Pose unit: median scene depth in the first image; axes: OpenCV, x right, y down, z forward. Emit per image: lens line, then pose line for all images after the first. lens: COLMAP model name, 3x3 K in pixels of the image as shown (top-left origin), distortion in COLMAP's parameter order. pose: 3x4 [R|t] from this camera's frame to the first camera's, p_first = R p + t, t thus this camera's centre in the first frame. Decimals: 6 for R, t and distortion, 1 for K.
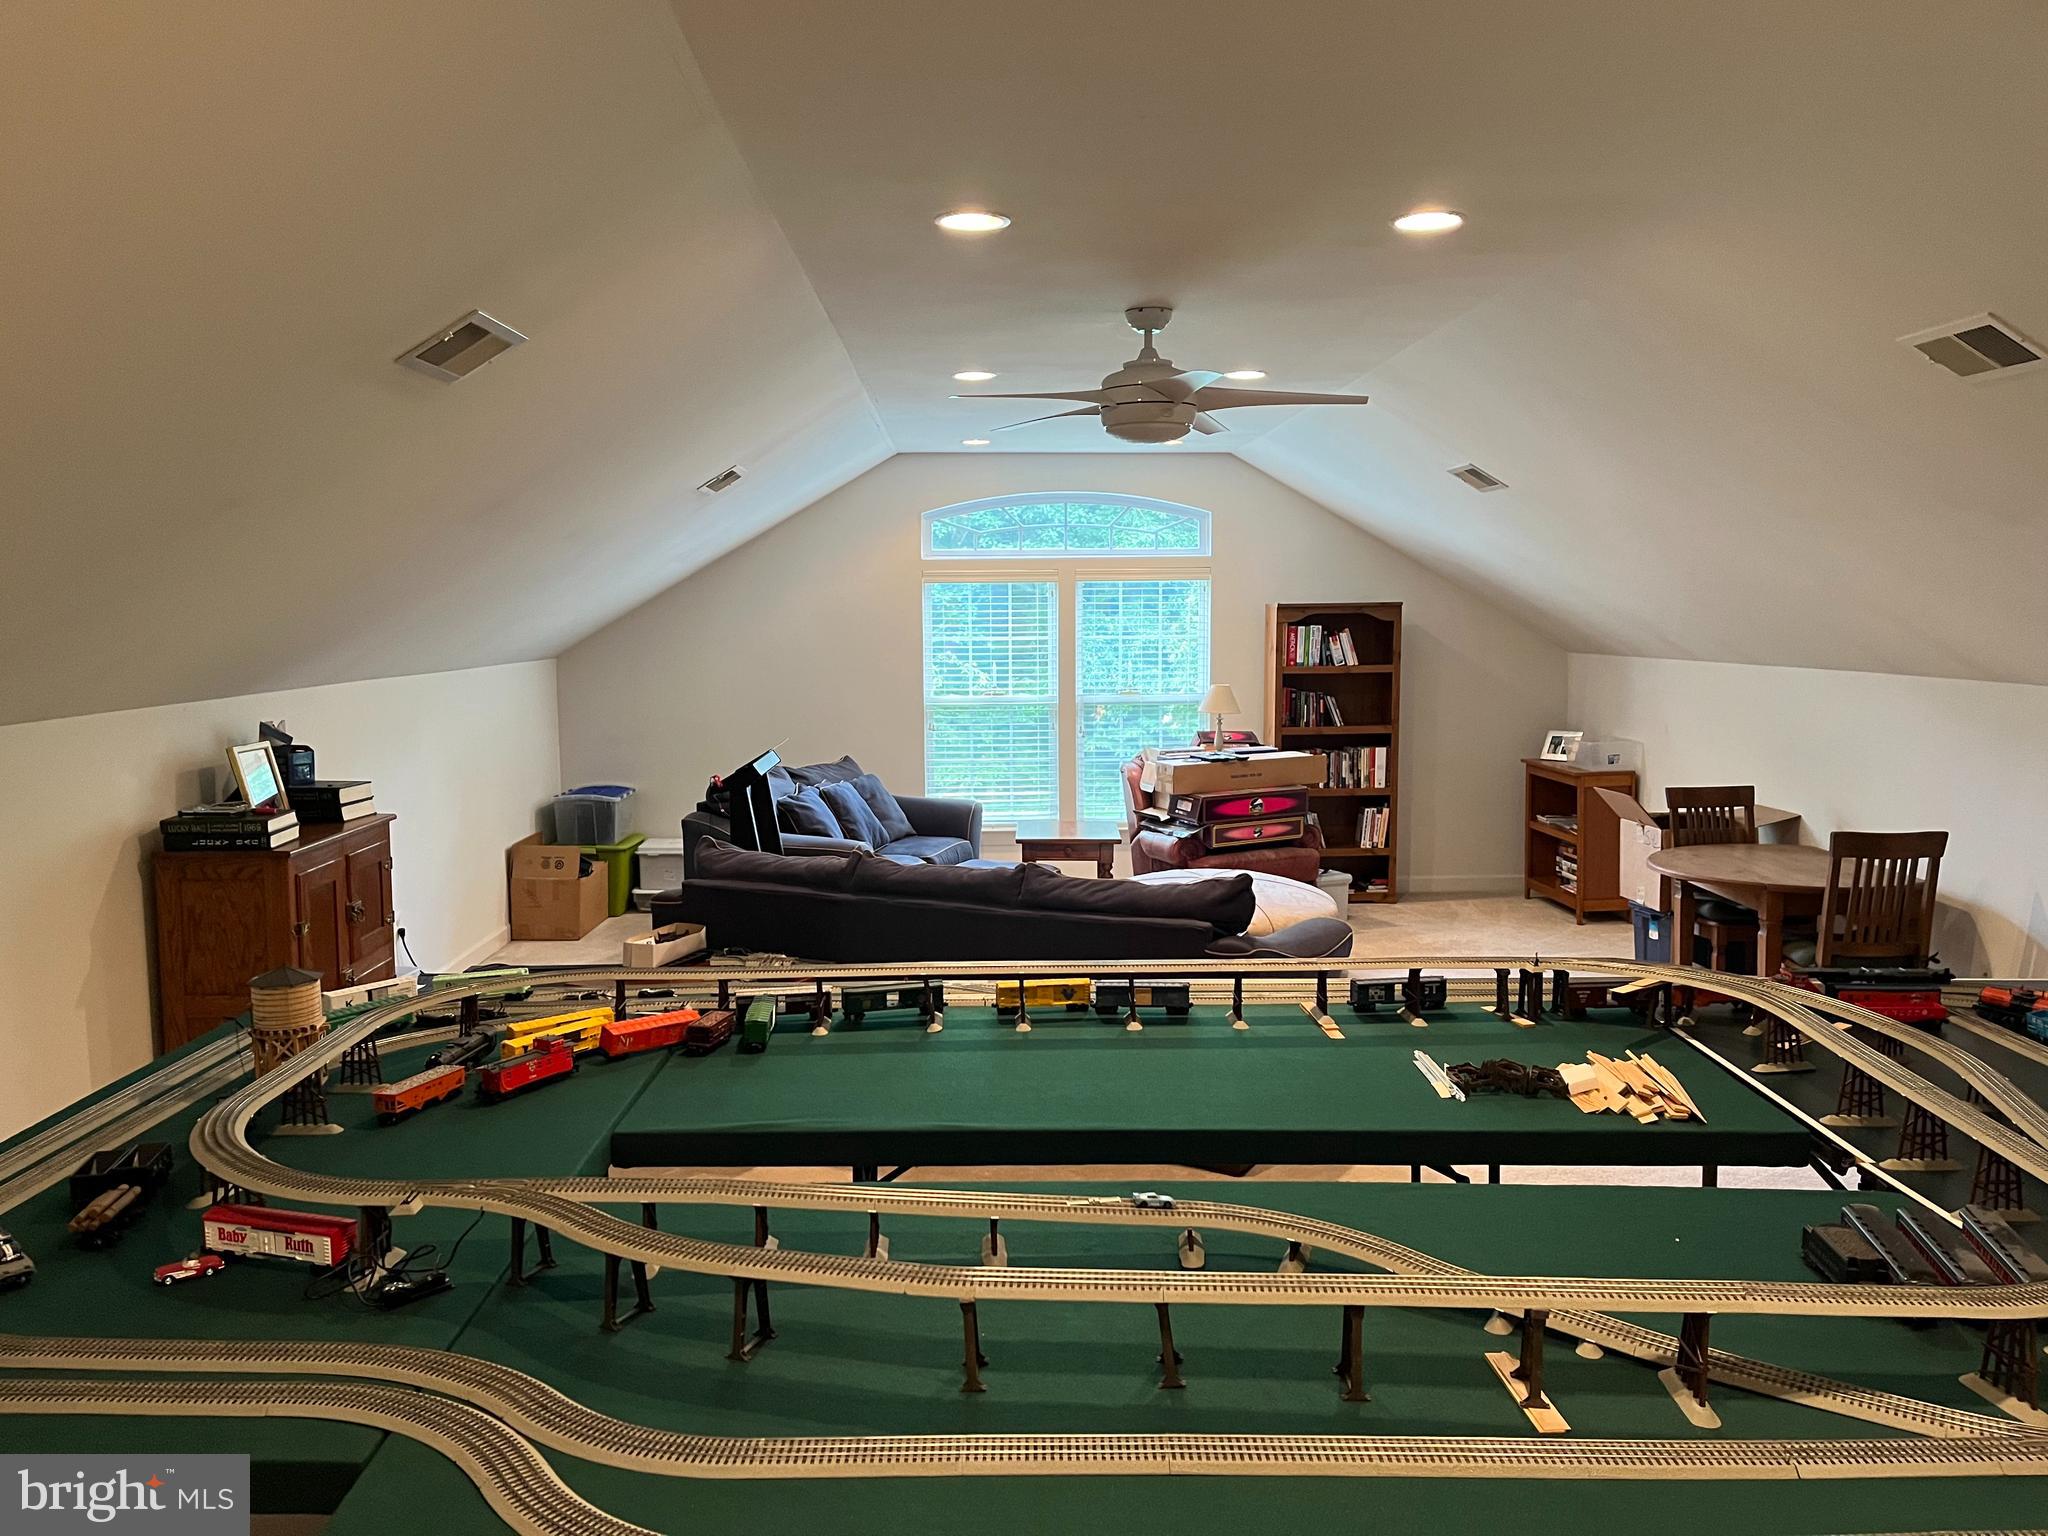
lens RADIAL K [[1549.6, 0, 1009.4], [0, 1549.6, 747.9], [0, 0, 1]] dist [0.029783, -0.010610]
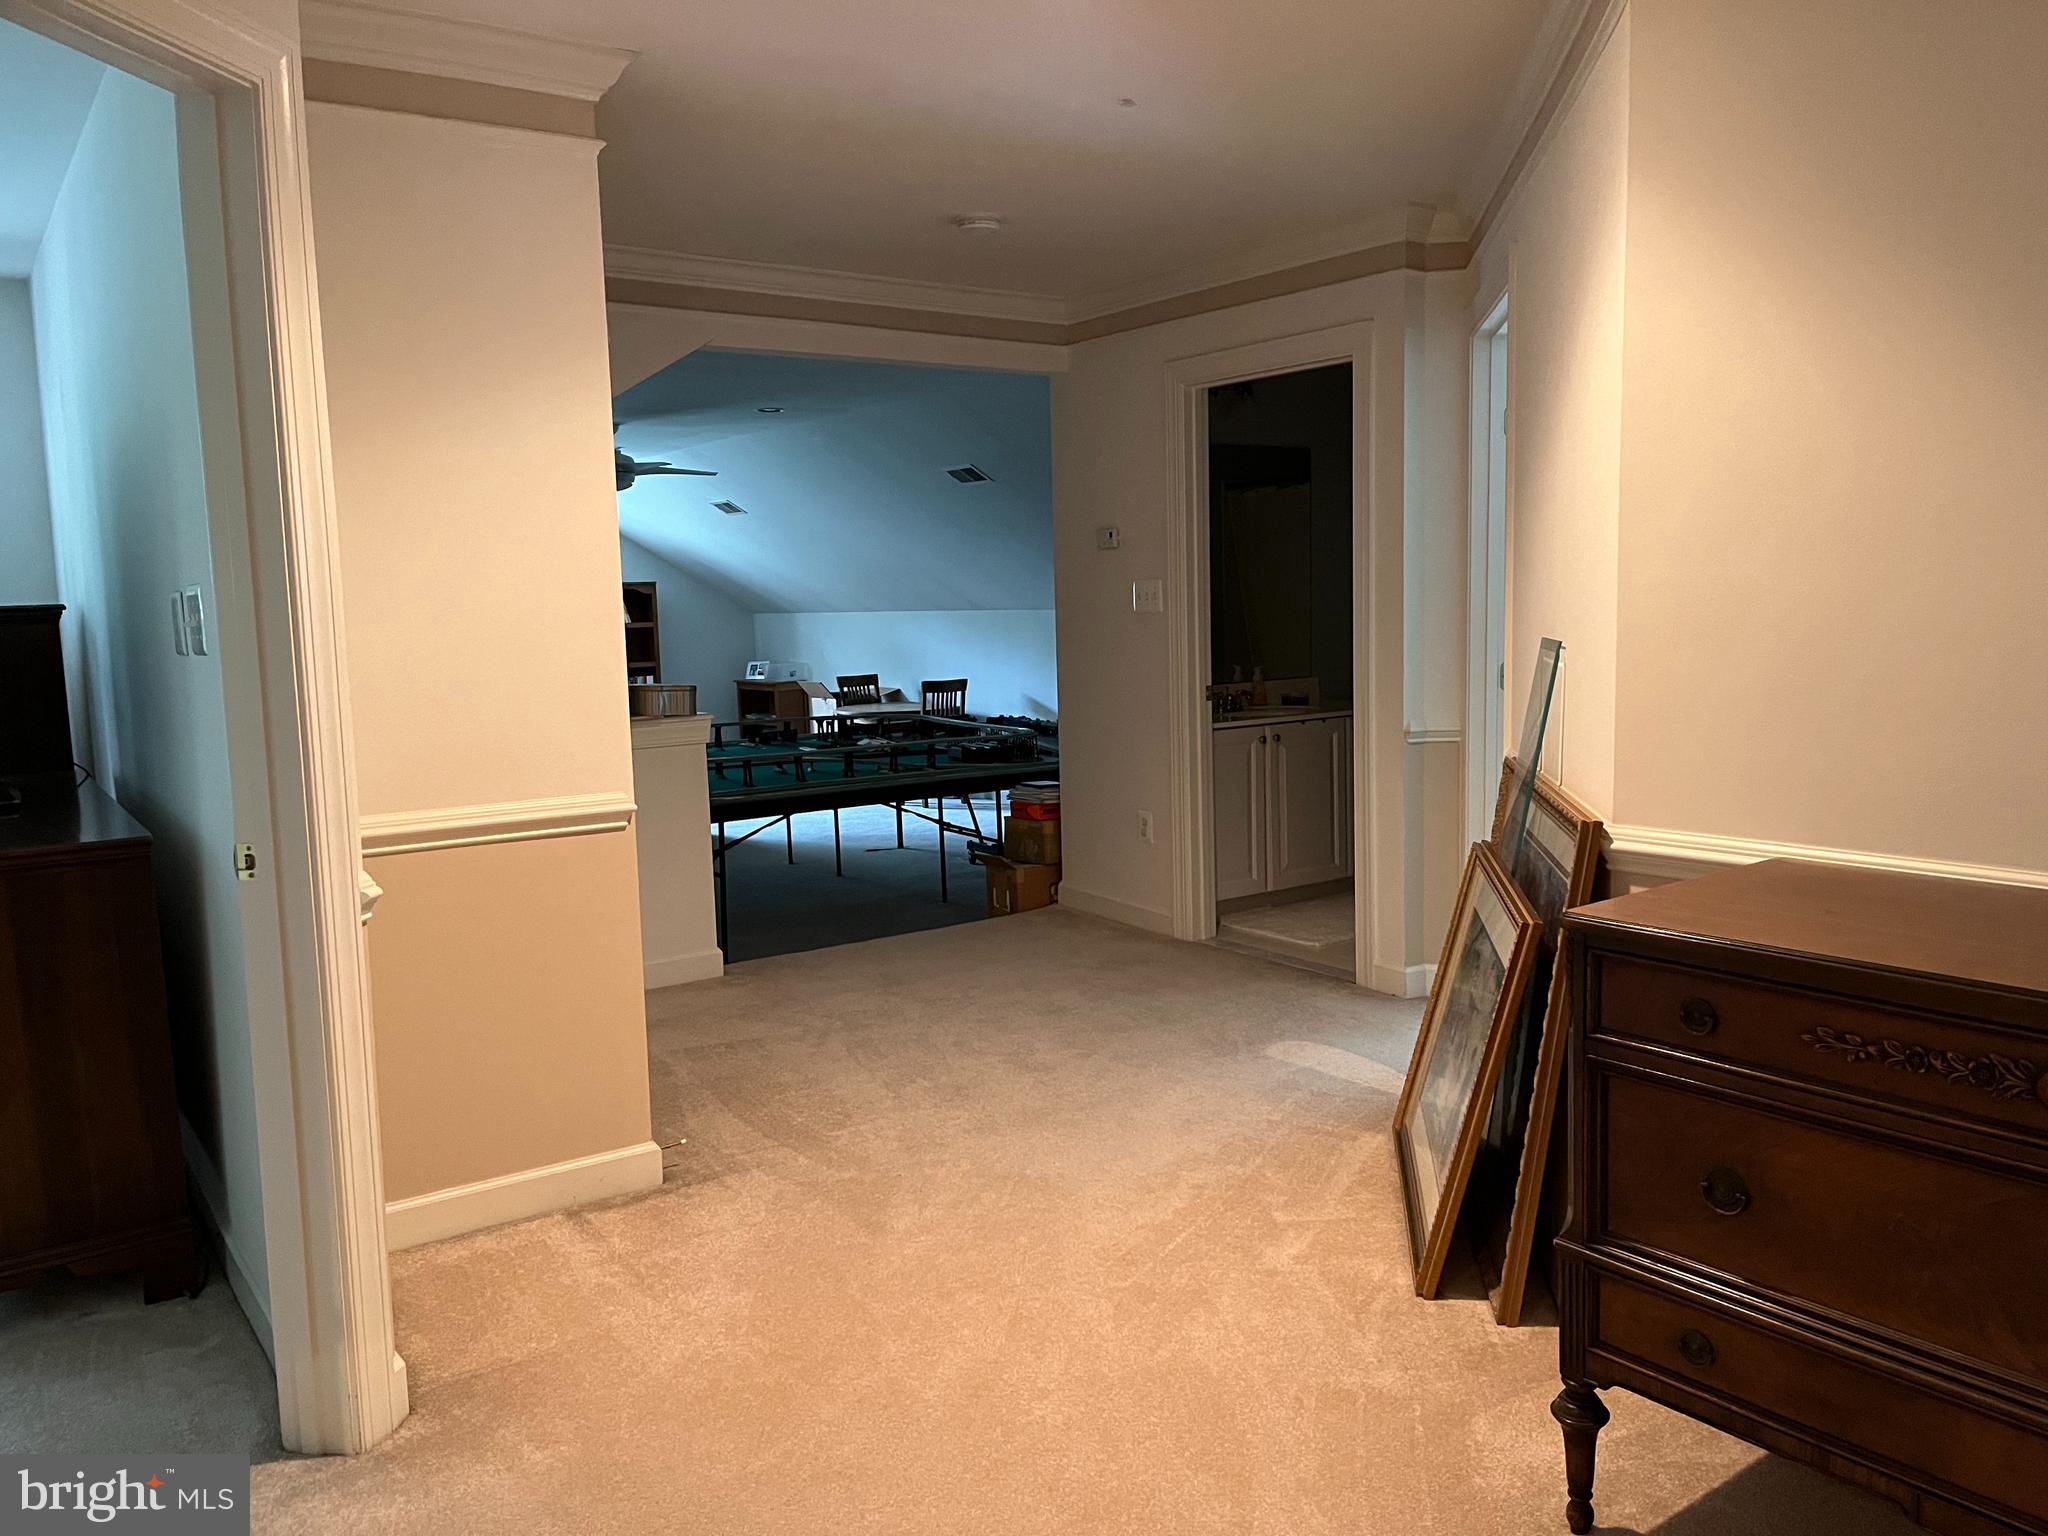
lens RADIAL K [[1549.6, 0, 1024.2], [0, 1549.6, 767.6], [0, 0, 1]] dist [0.029783, -0.010610]
pose [[0.827926, -0.080856, 0.554979, -0.335957], [0.072620, 0.996678, 0.036872, 0.063841], [-0.556117, 0.009775, 0.831047, -0.517796]]
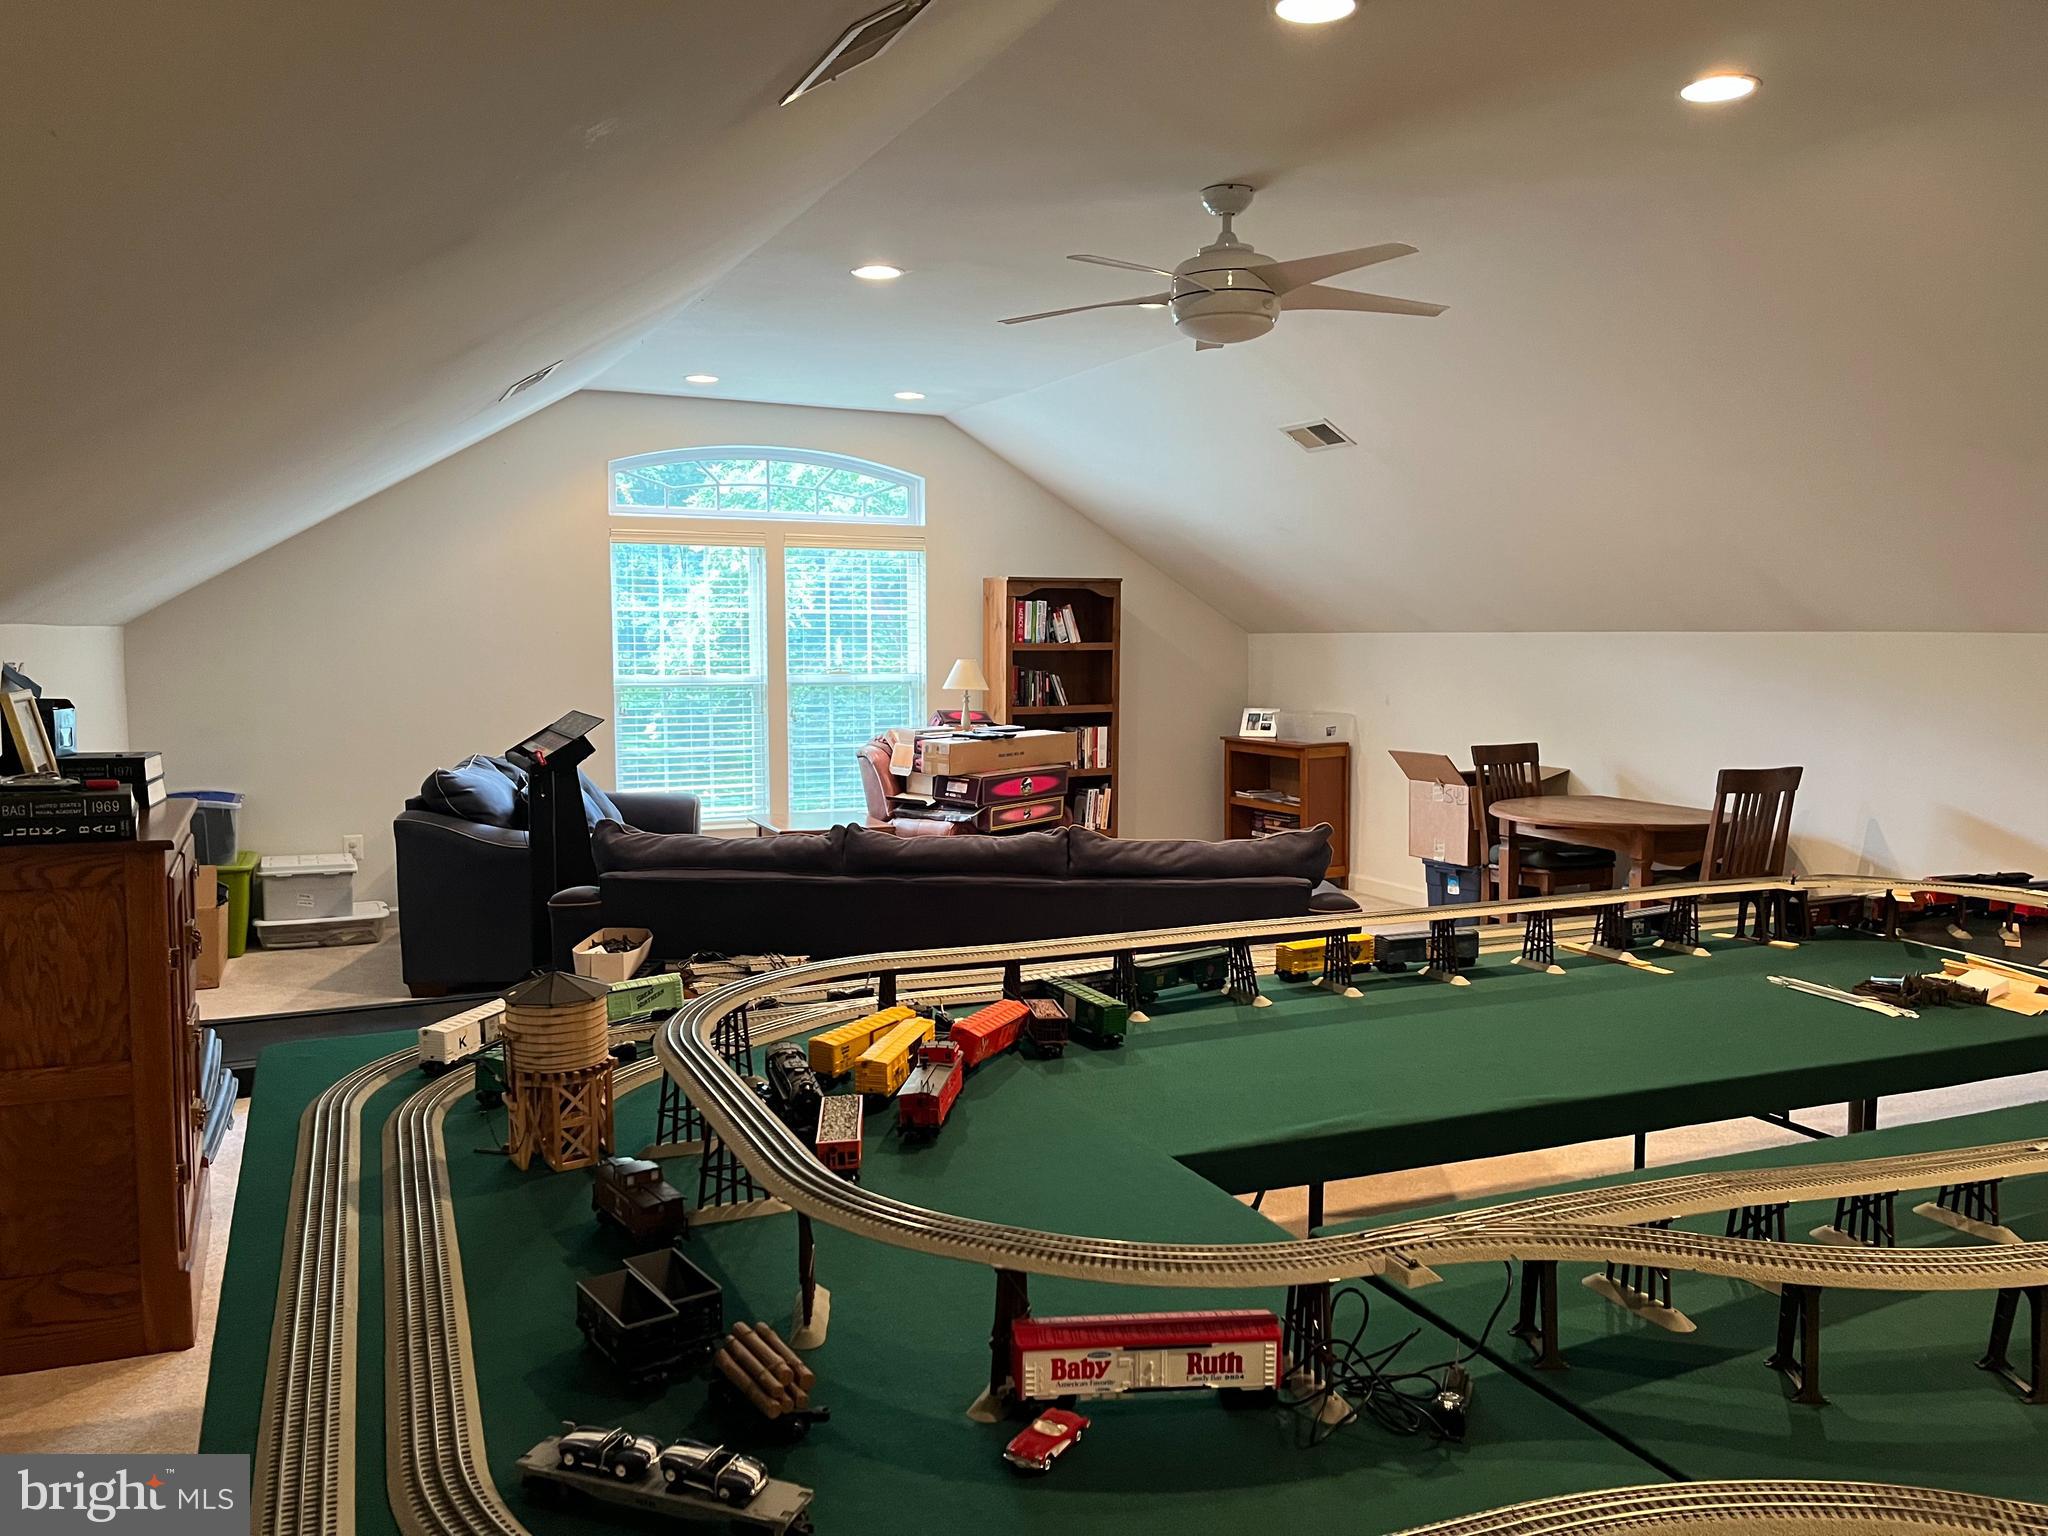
lens RADIAL K [[1549.6, 0, 1016.8], [0, 1549.6, 776.3], [0, 0, 1]] dist [0.029783, -0.010610]
pose [[0.918261, -0.026817, 0.395067, -0.210739], [0.025602, 0.999637, 0.008347, 0.022835], [-0.395148, 0.002450, 0.918614, 0.131088]]
